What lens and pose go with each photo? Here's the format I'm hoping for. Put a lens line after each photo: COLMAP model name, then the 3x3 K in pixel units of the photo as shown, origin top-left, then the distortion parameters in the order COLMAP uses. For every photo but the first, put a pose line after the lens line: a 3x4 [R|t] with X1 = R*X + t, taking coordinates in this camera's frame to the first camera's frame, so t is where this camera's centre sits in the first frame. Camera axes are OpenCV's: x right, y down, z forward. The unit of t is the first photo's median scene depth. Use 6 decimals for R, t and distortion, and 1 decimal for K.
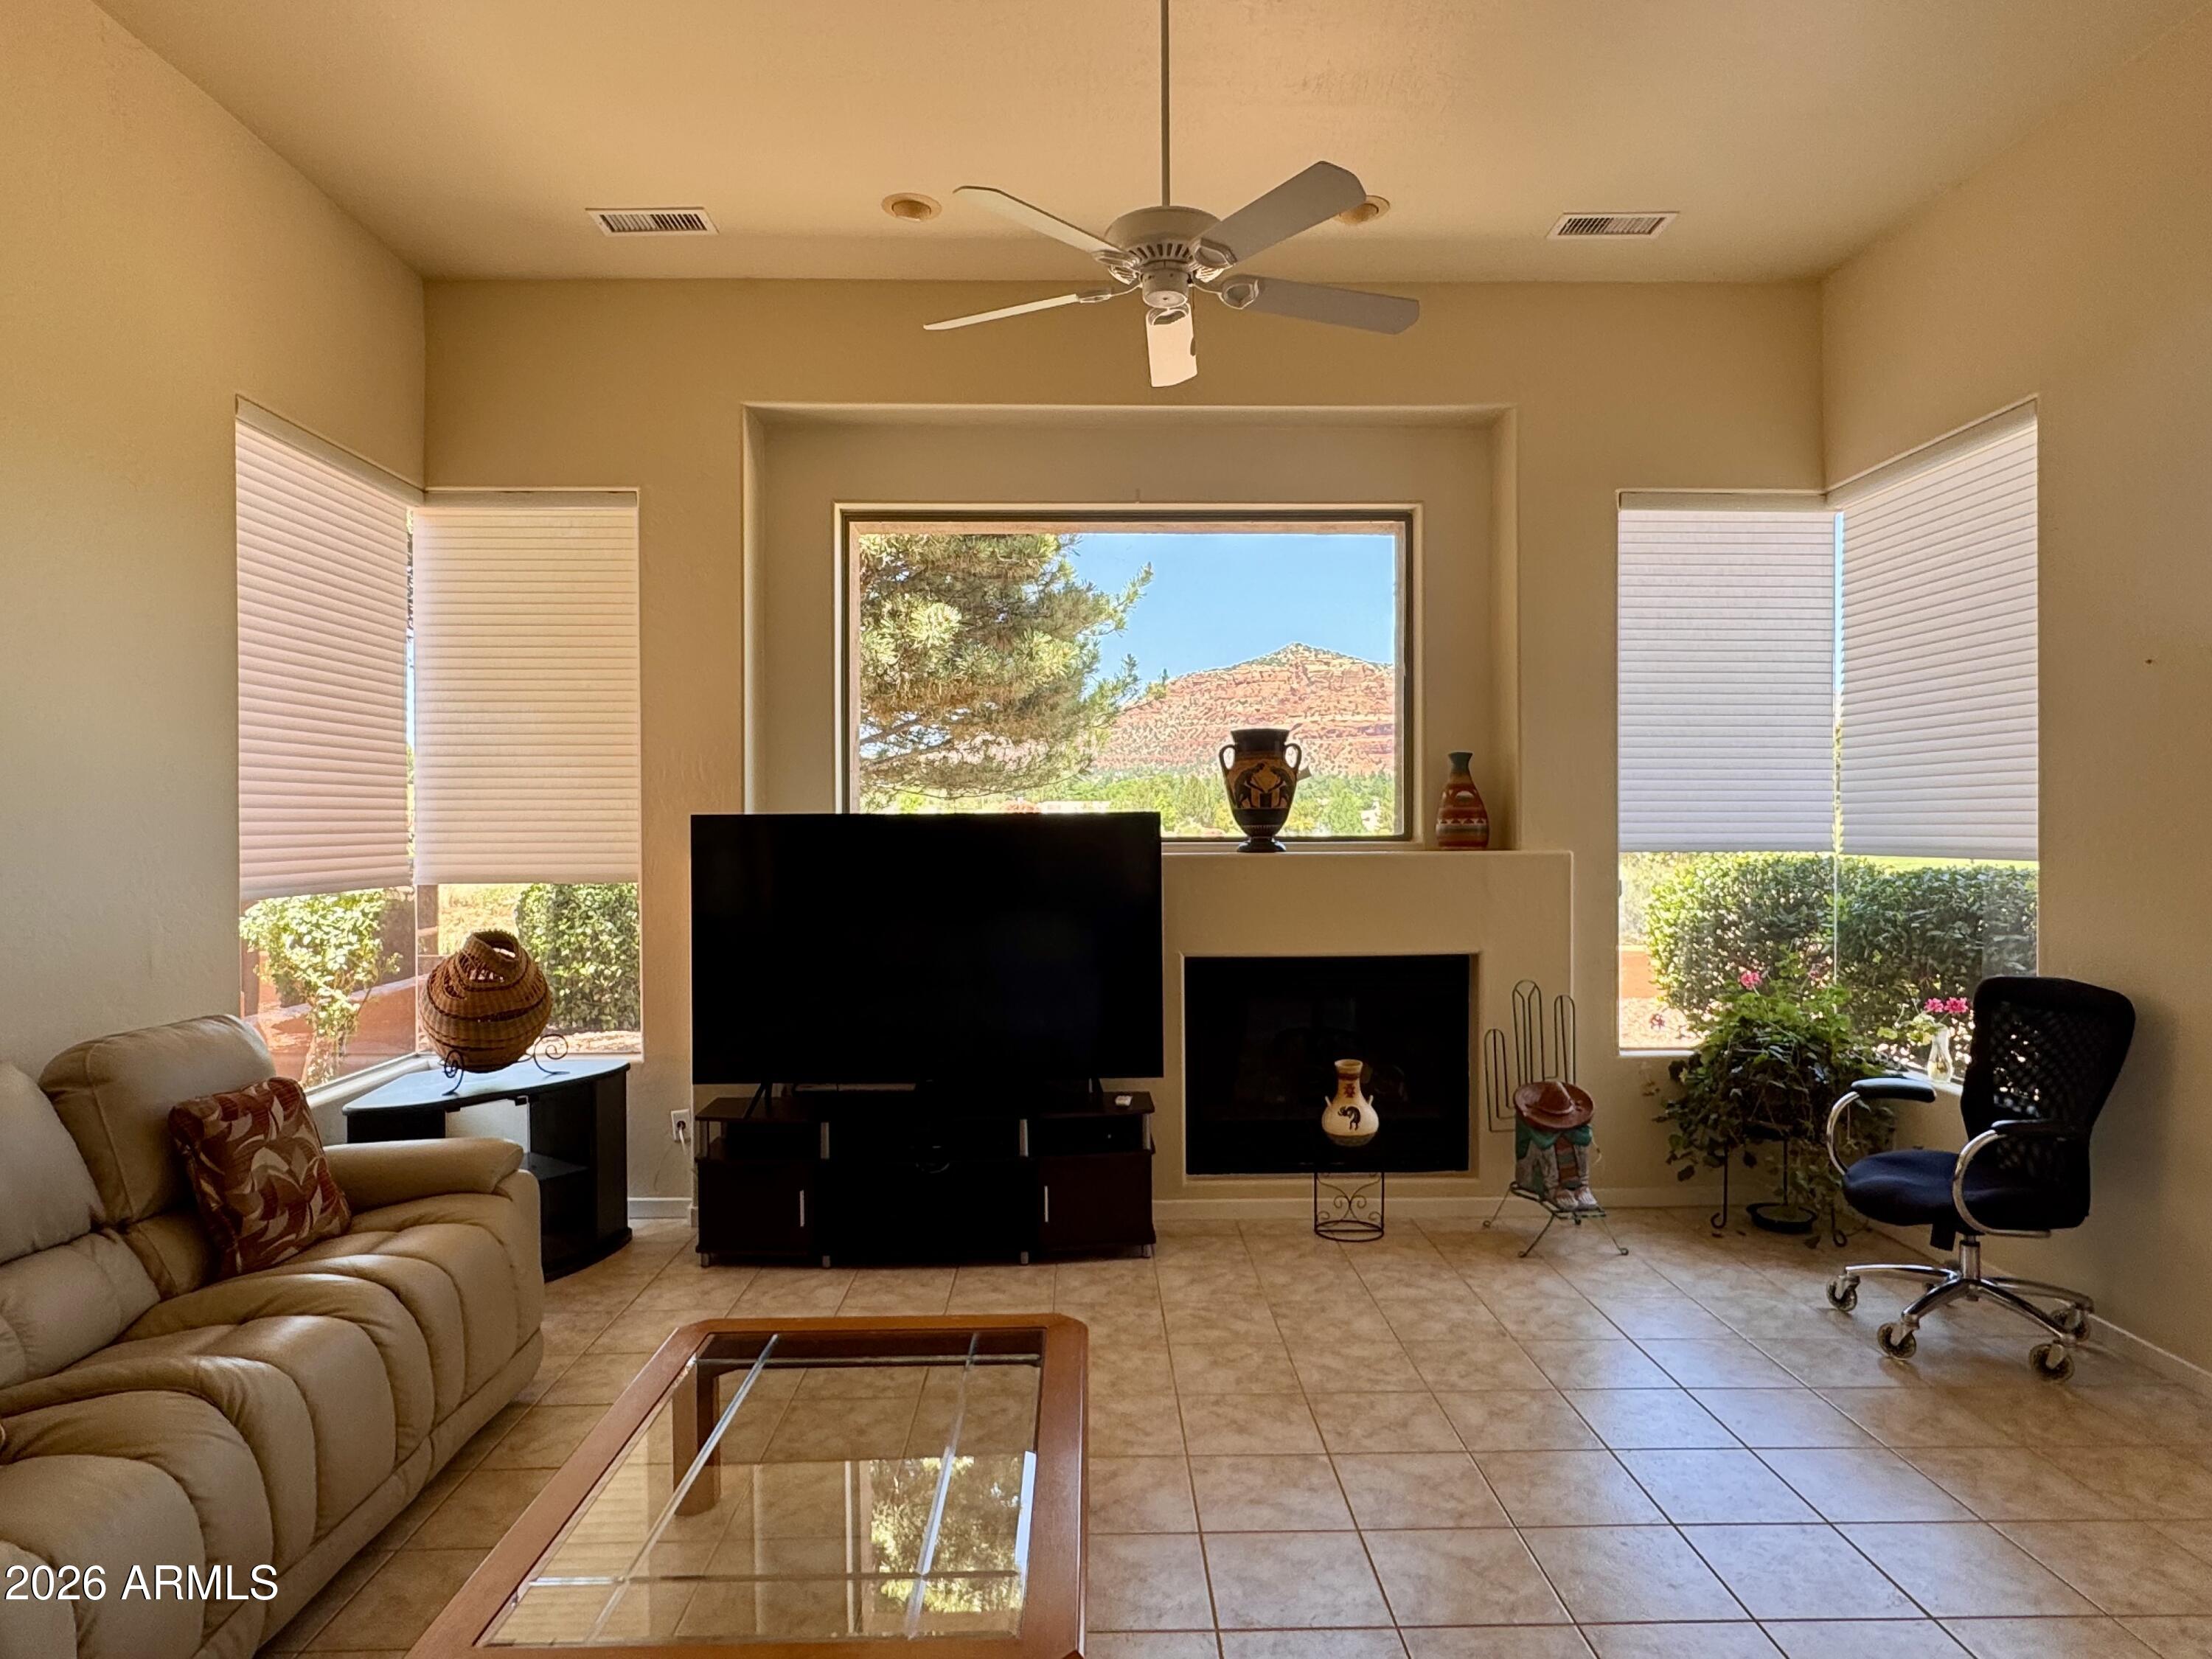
lens RADIAL K [[1300.1, 0, 1102.8], [0, 1300.1, 846.5], [0, 0, 1]] dist [-0.000470, 0.002337]
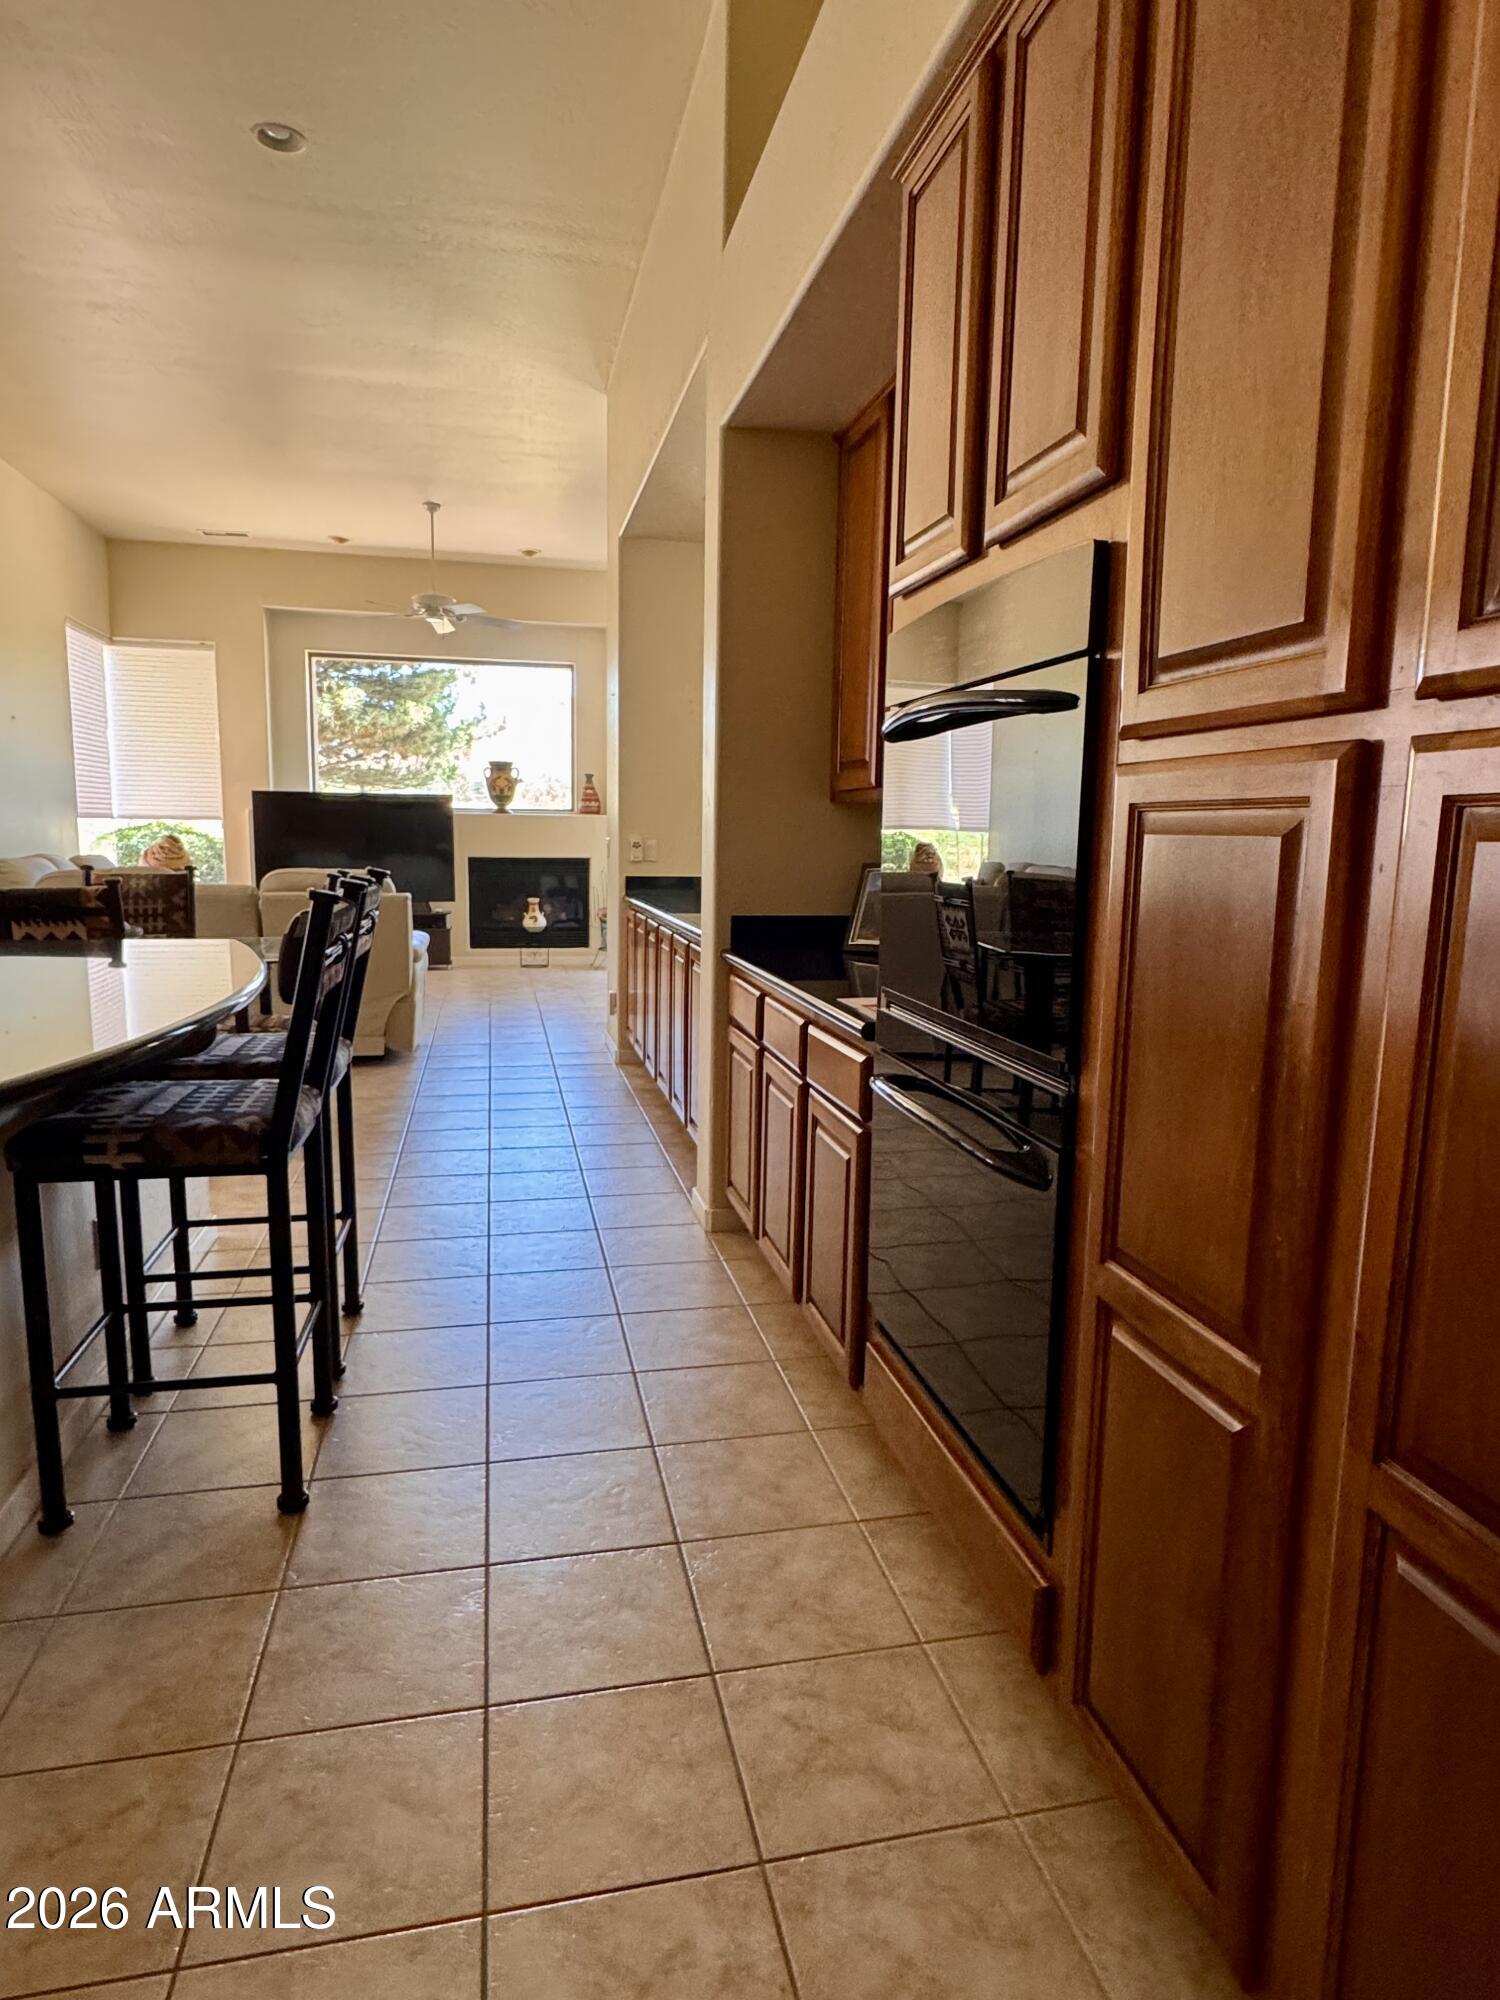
lens RADIAL K [[1175.5, 0, 753.2], [0, 1175.5, 1013.9], [0, 0, 1]] dist [-0.000470, 0.002337]
pose [[0.979605, -0.009242, 0.200720, 0.135354], [-0.018542, 0.990521, 0.136102, 0.064240], [-0.200075, -0.137048, 0.970148, -1.195642]]
